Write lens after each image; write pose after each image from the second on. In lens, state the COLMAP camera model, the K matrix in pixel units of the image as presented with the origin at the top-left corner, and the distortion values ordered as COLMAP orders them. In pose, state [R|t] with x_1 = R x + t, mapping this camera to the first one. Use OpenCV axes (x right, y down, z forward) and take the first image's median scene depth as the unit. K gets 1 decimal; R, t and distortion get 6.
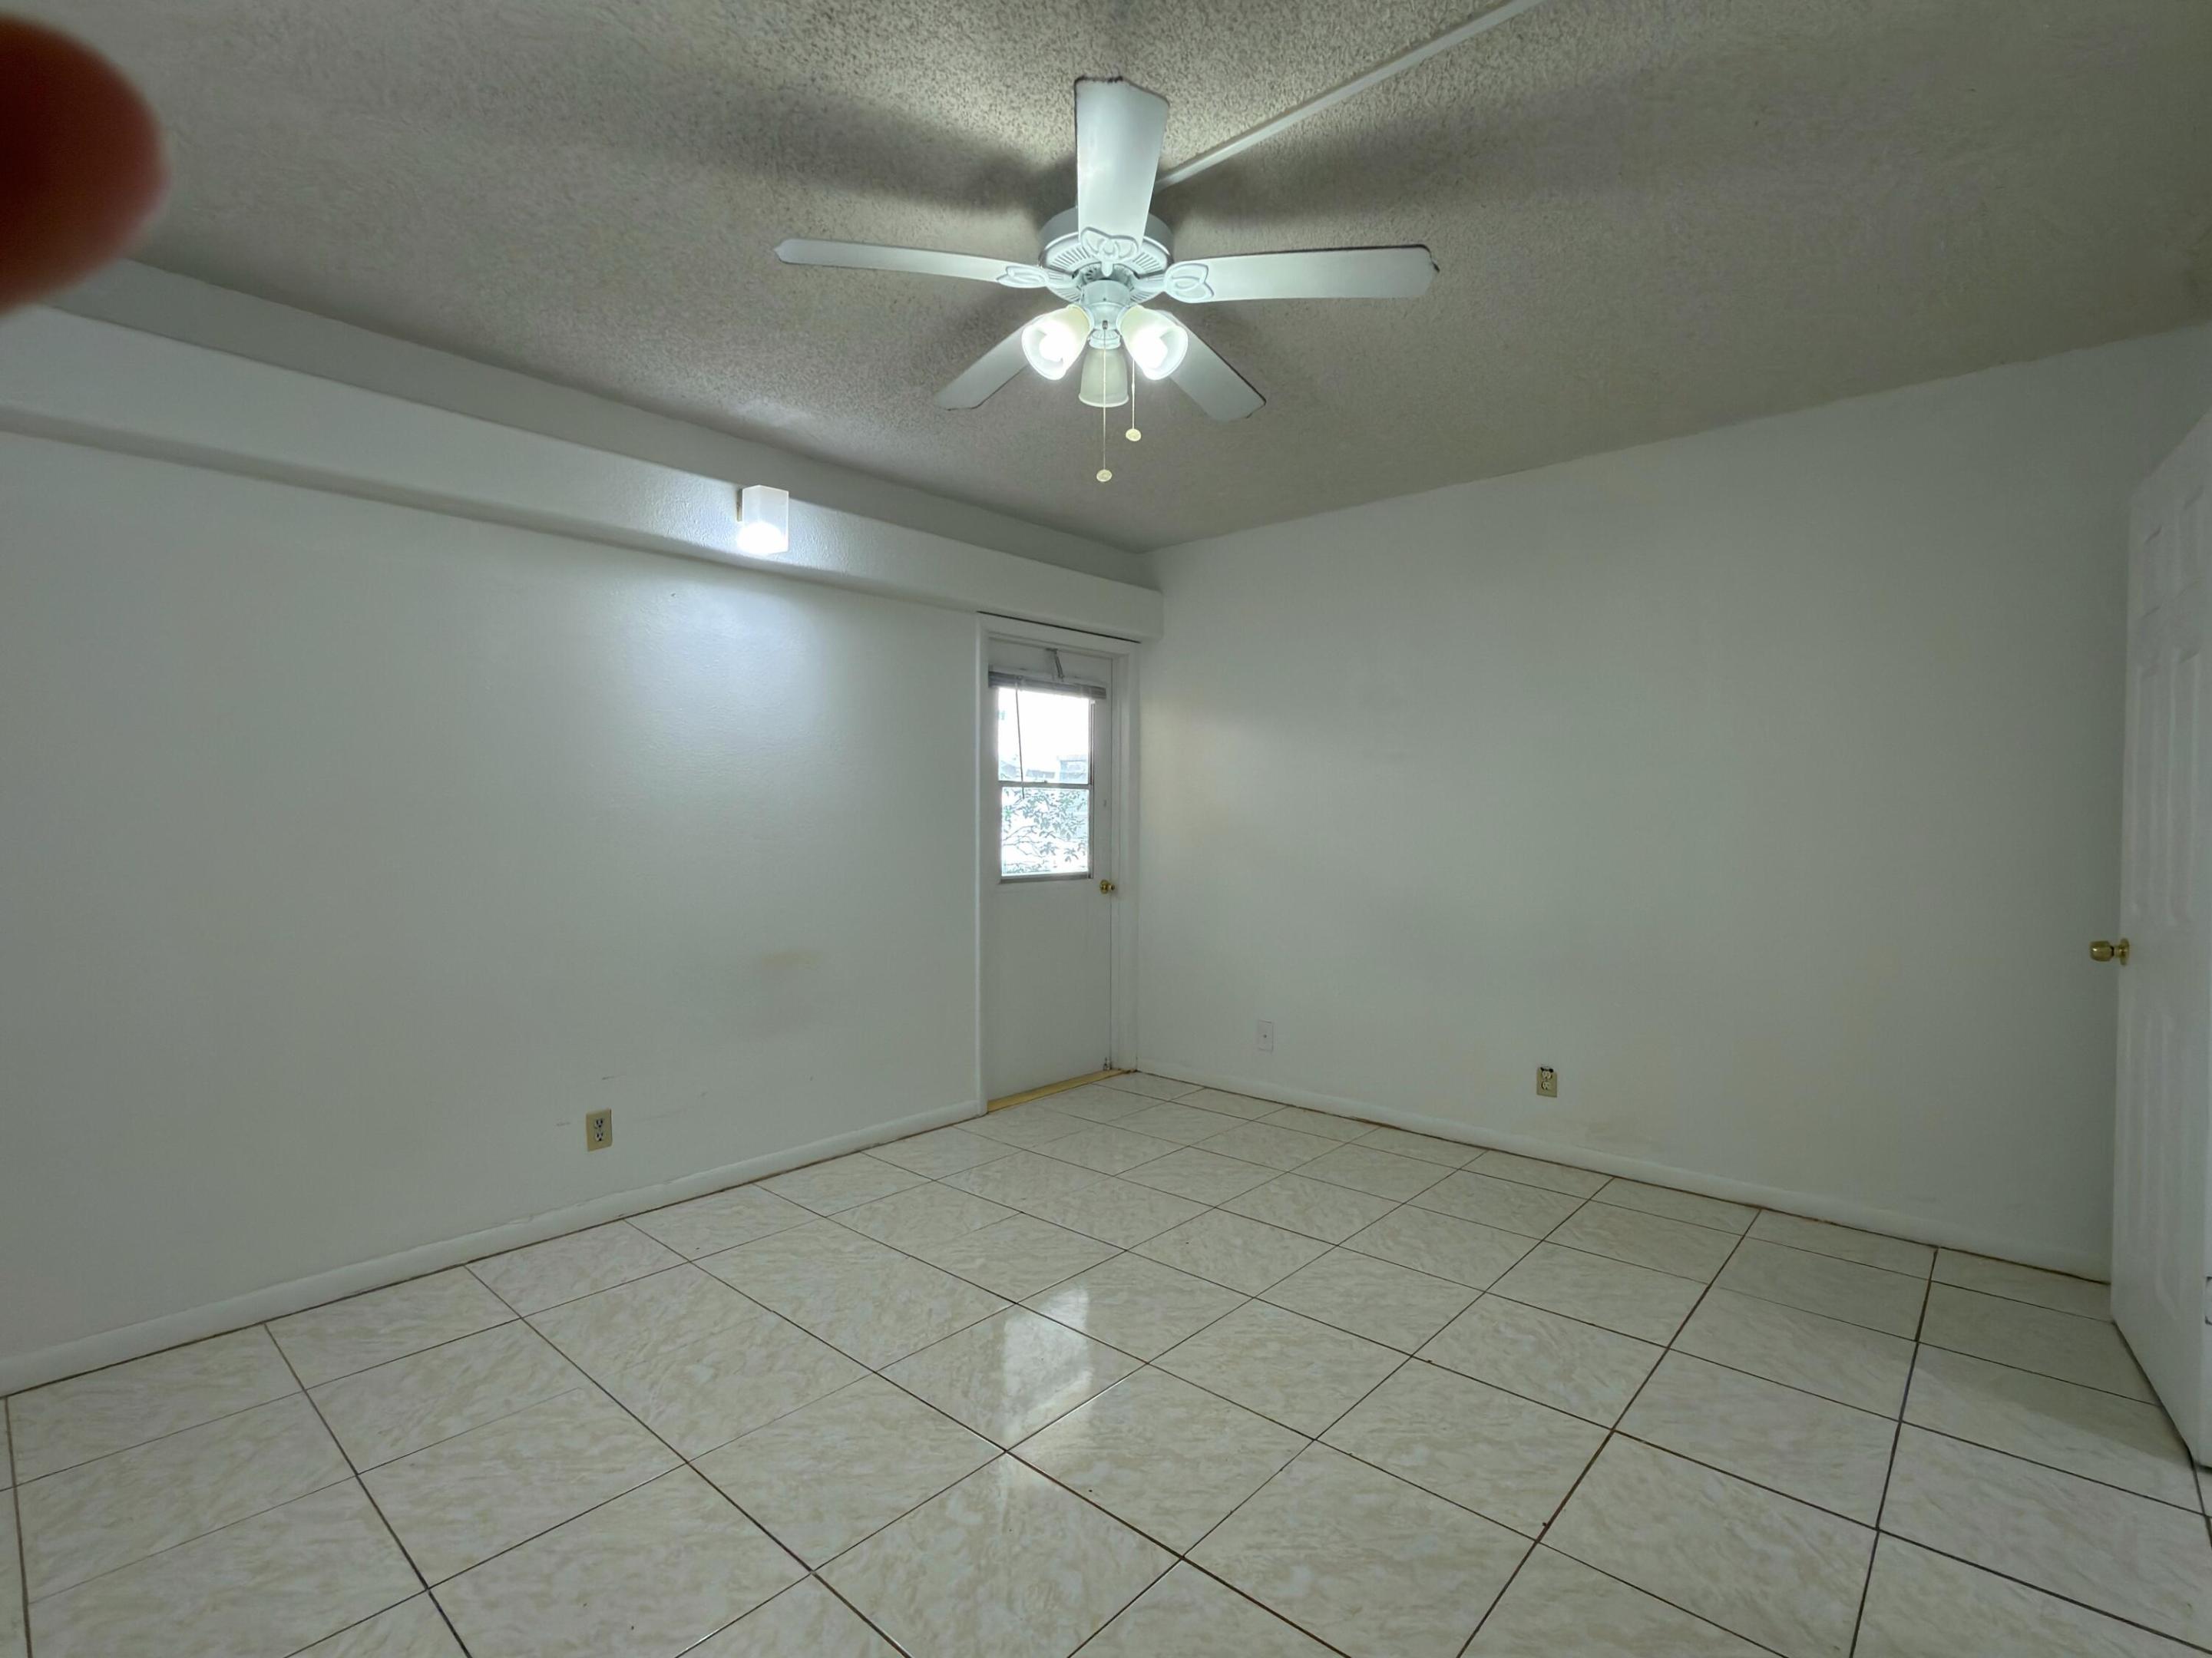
lens RADIAL K [[1039.2, 0, 1106.0], [0, 1039.2, 829.0], [0, 0, 1]] dist [0.003338, 0.000601]
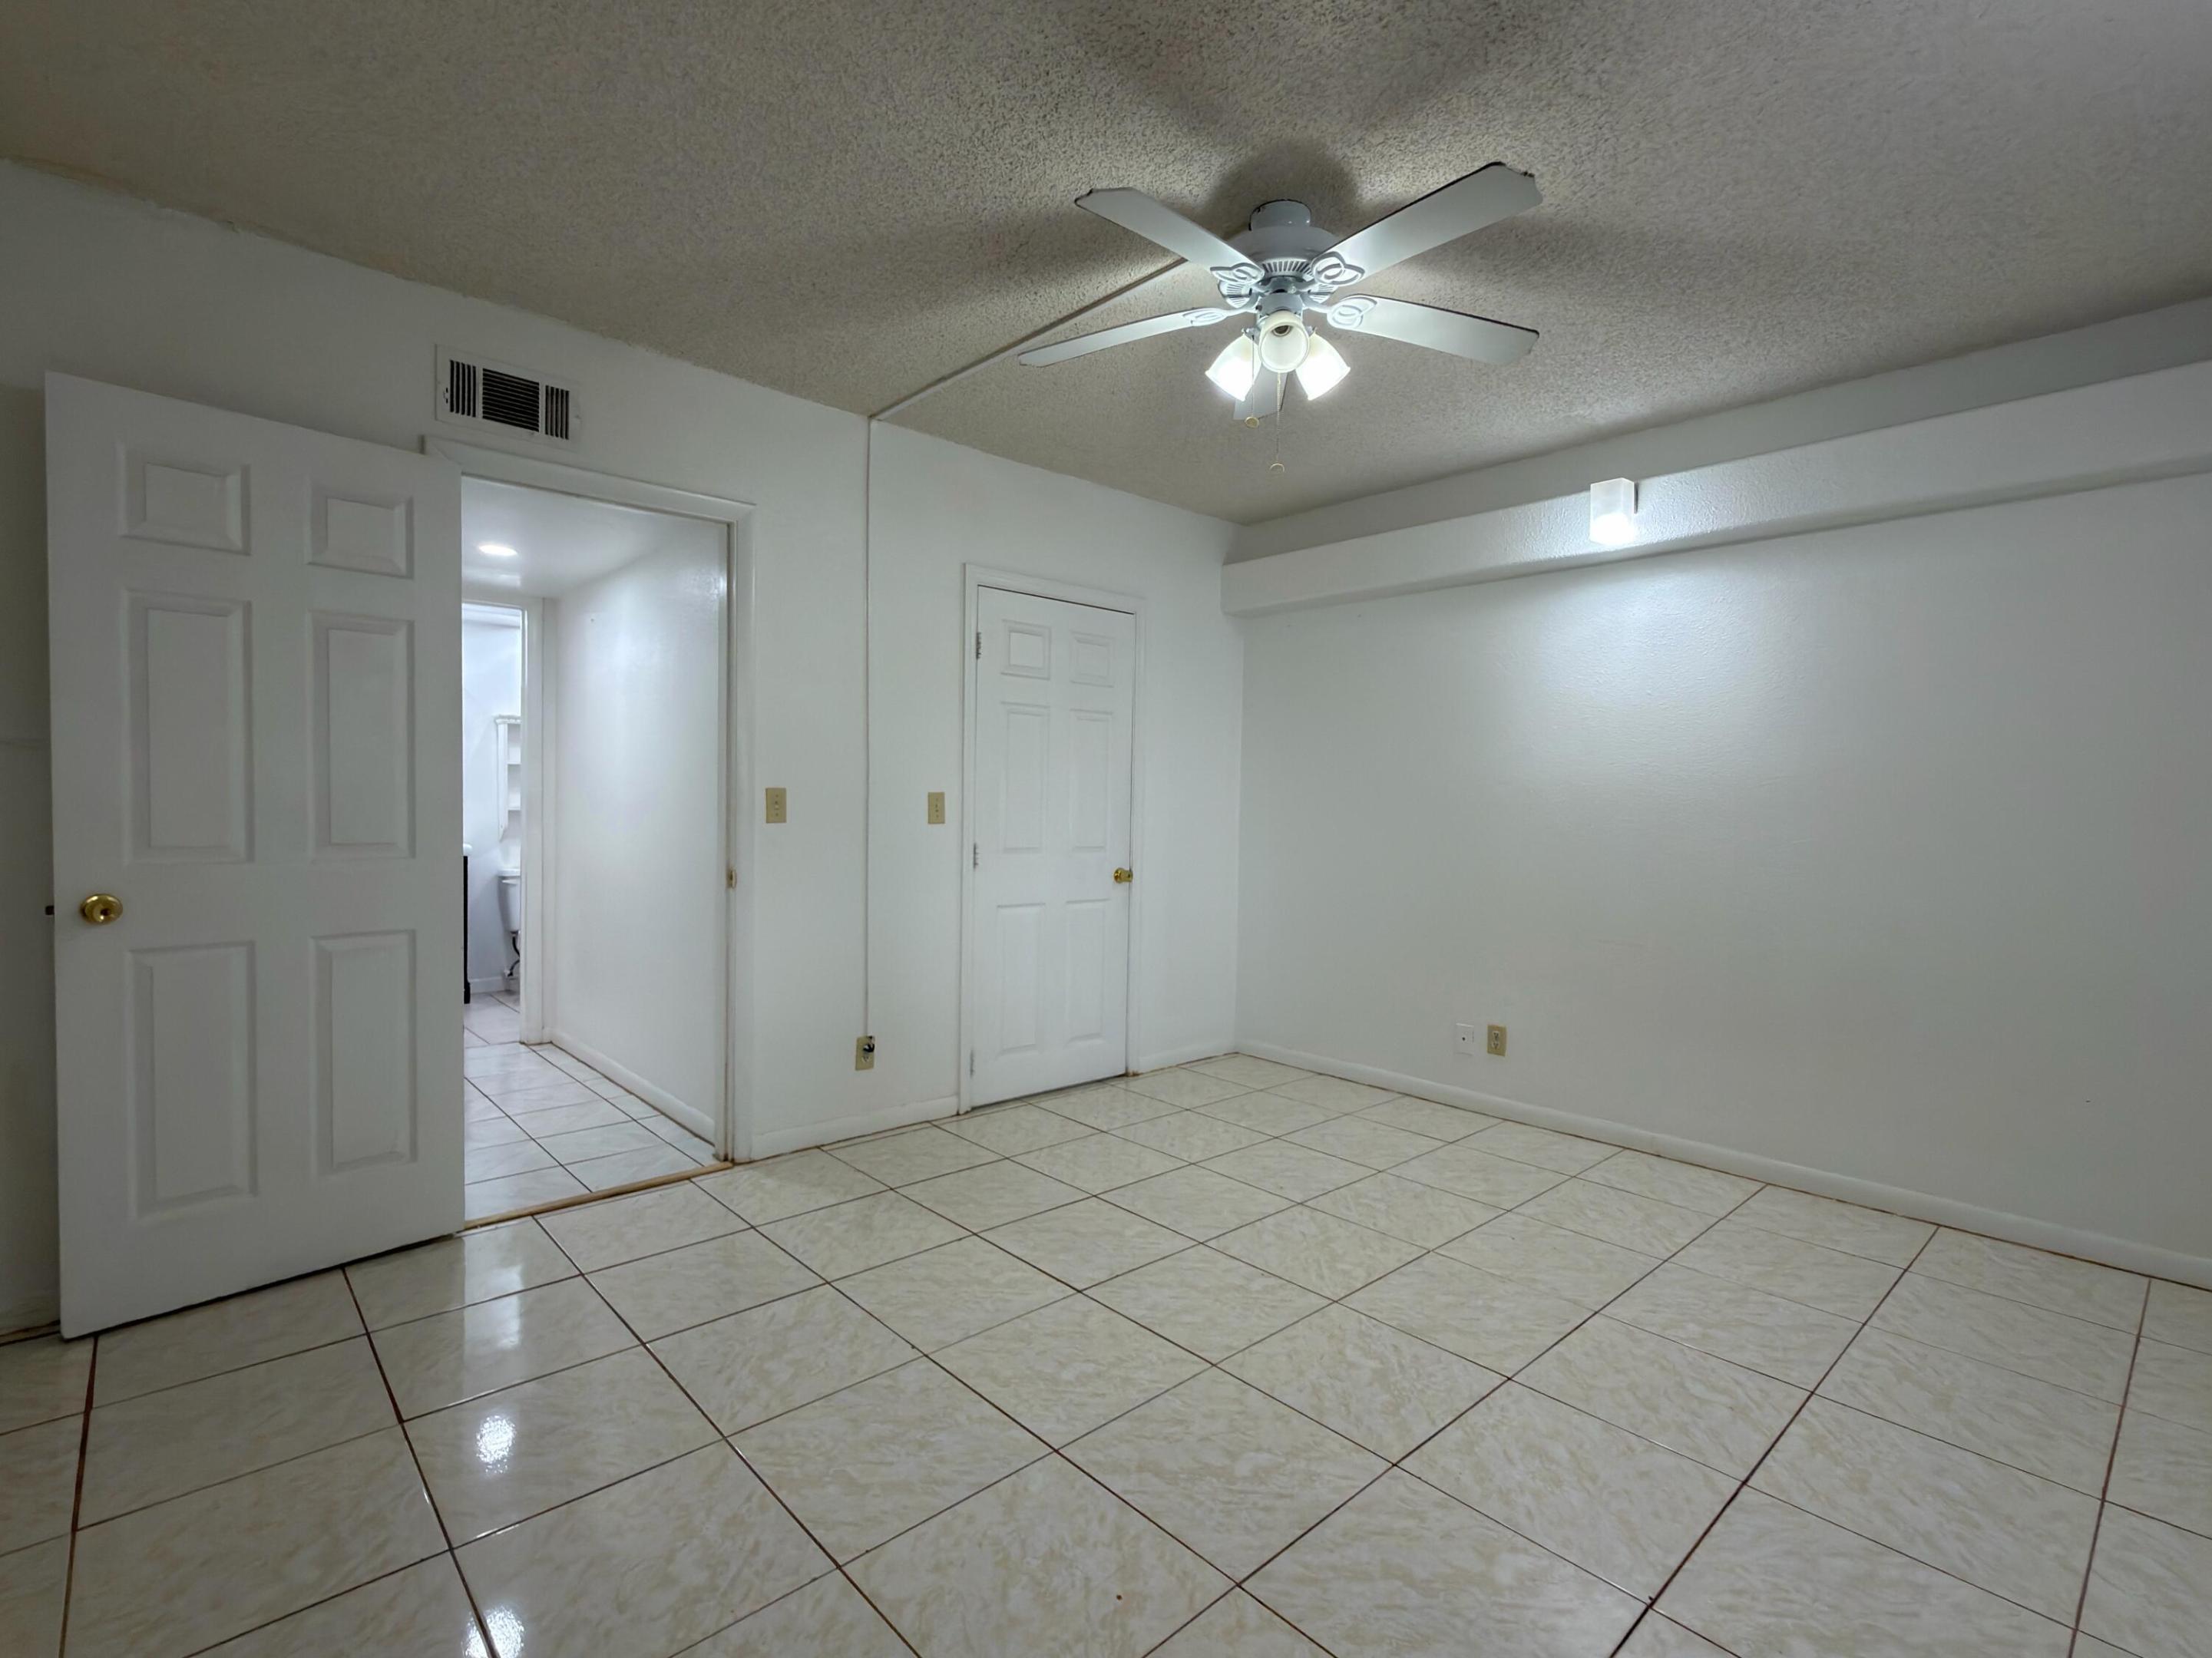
lens RADIAL K [[1039.2, 0, 1106.0], [0, 1039.2, 829.0], [0, 0, 1]] dist [0.003338, 0.000601]
pose [[-0.994827, -0.021534, 0.099279, 0.038280], [-0.017300, 0.998912, 0.043305, -0.001551], [-0.100104, 0.041363, -0.994117, 1.358464]]
